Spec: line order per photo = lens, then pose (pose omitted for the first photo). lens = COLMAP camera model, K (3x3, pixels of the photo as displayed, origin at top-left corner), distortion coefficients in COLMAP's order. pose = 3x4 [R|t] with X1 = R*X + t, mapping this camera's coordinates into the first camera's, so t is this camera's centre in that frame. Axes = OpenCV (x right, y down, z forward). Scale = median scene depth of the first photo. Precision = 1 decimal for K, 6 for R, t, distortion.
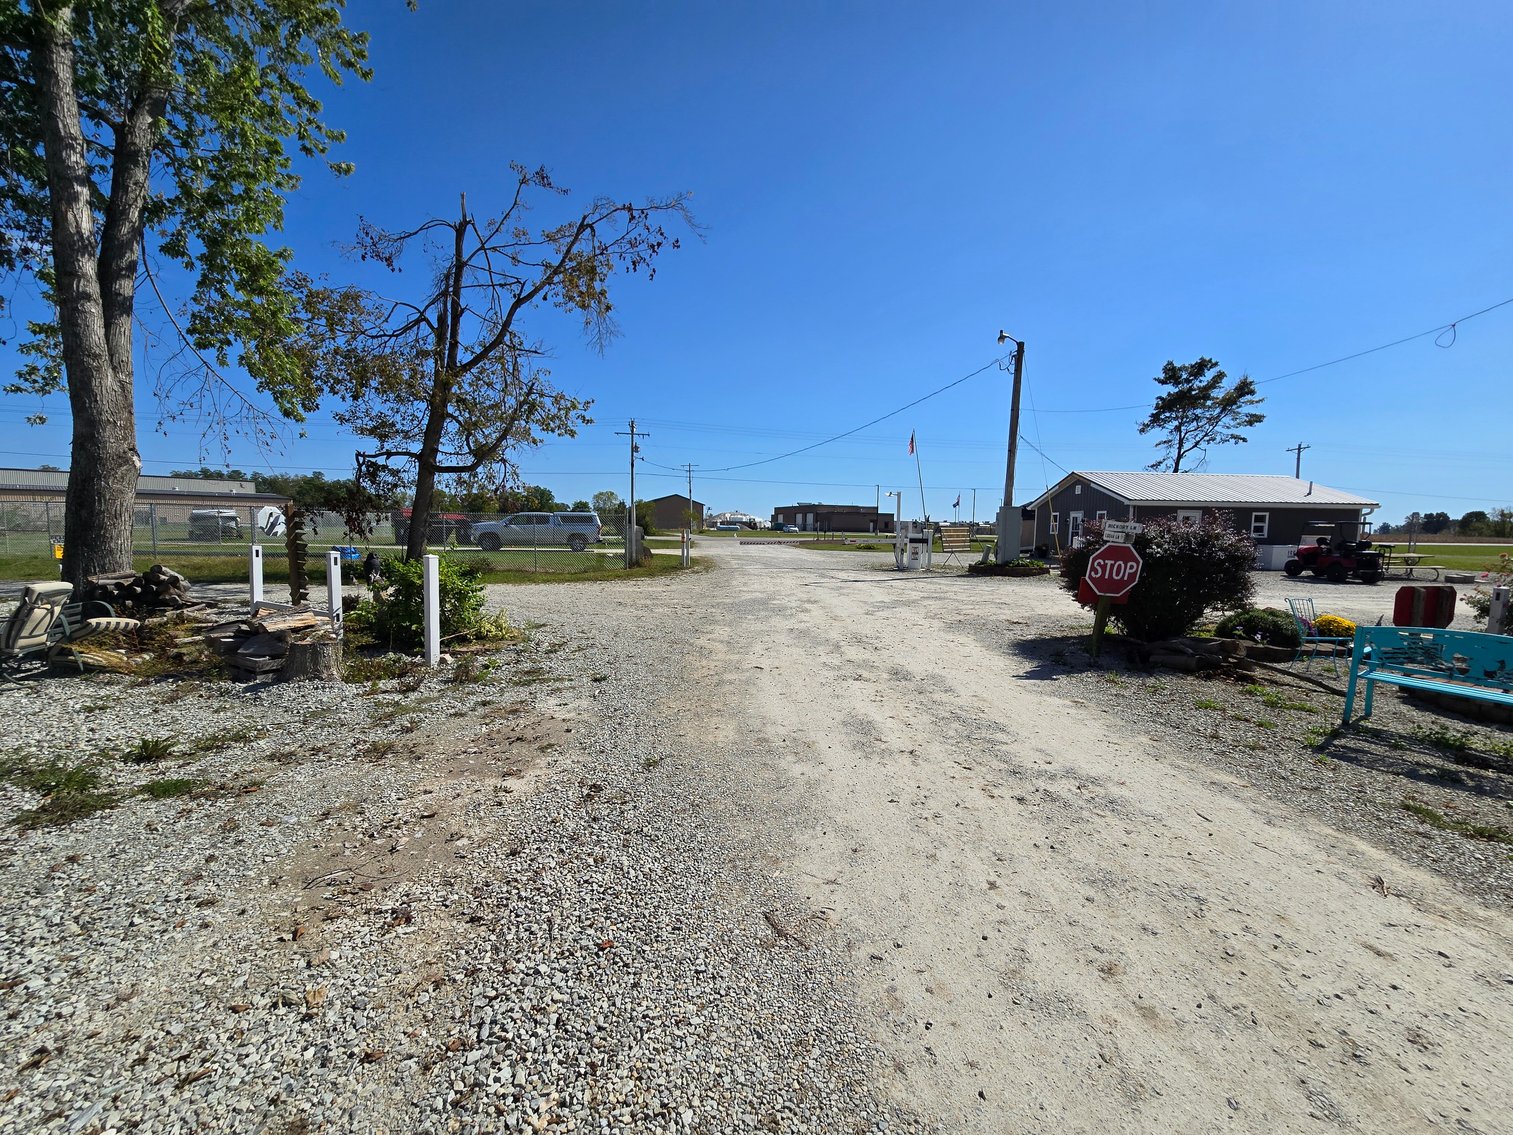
lens RADIAL K [[624.3, 0, 762.3], [0, 624.3, 593.1], [0, 0, 1]] dist [-0.000039, -0.000347]
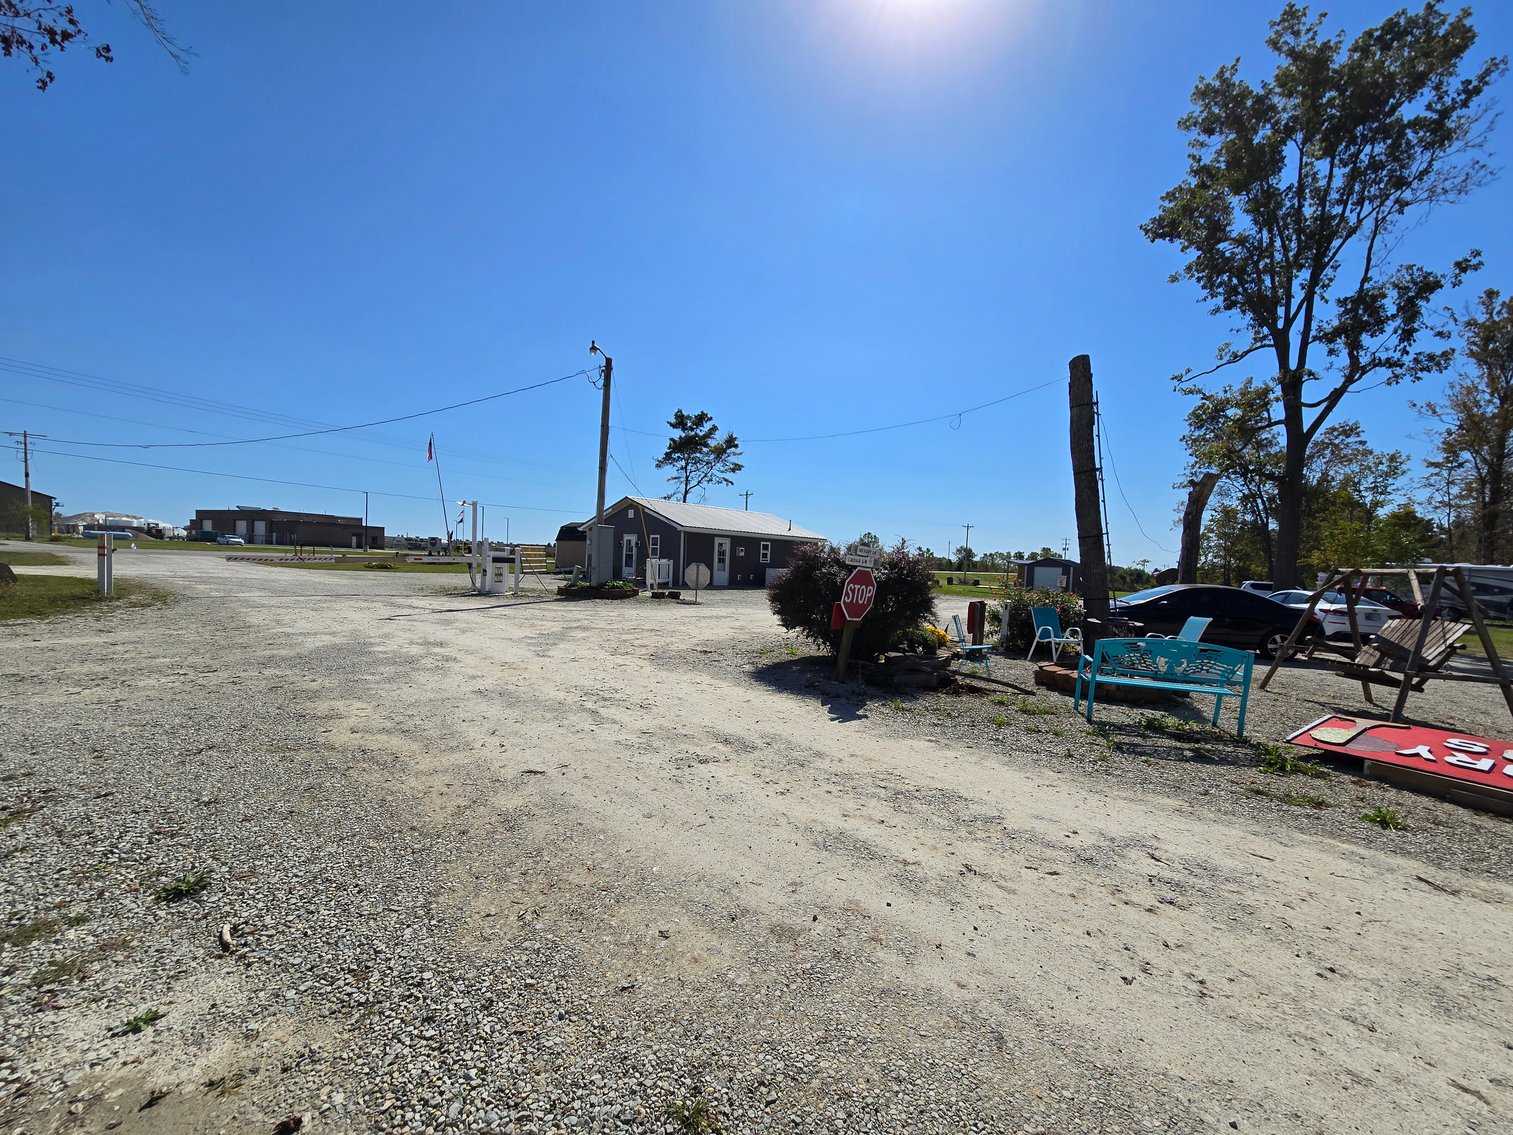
lens RADIAL K [[624.3, 0, 762.2], [0, 624.3, 584.3], [0, 0, 1]] dist [-0.000039, -0.000347]
pose [[0.720329, -0.009107, 0.693573, -0.062178], [0.040992, 0.998725, -0.029459, -0.007713], [-0.692420, 0.049651, 0.719784, 0.100810]]
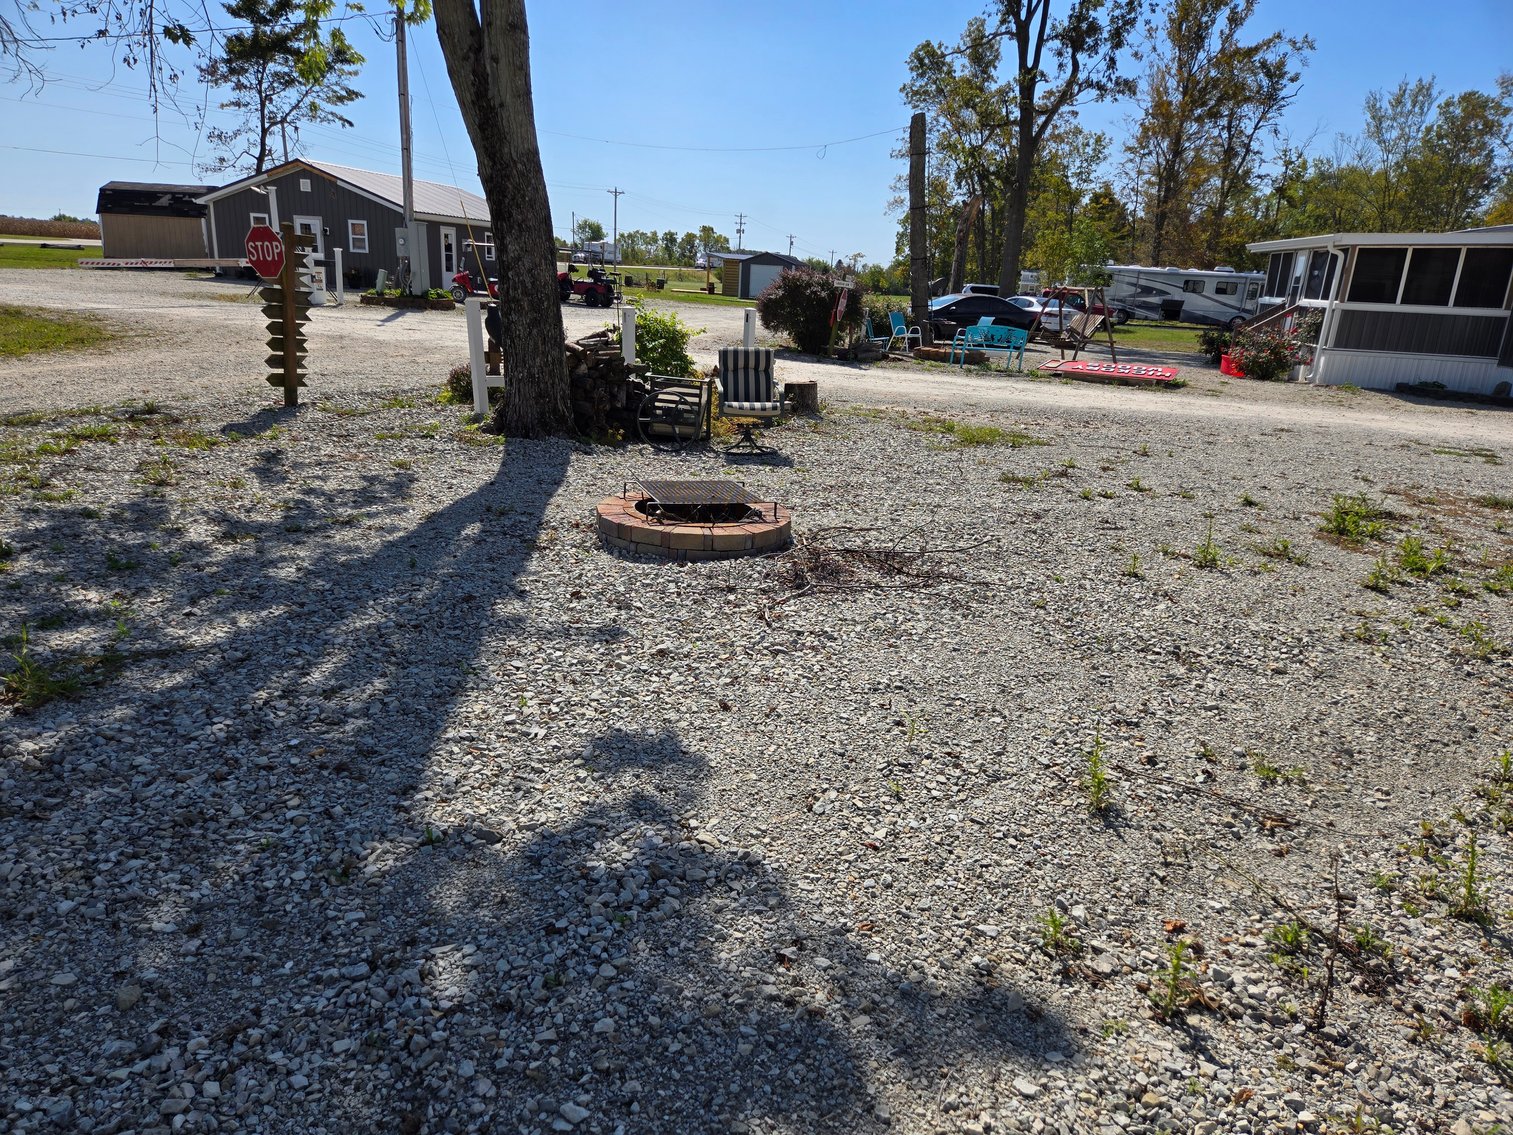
lens RADIAL K [[1014.6, 0, 762.2], [0, 1014.6, 570.5], [0, 0, 1]] dist [0.062854, -0.047911]
pose [[0.305190, -0.267051, 0.914080, -0.575309], [0.048674, 0.962994, 0.265090, -0.022313], [-0.951047, -0.036411, 0.306895, 0.086484]]
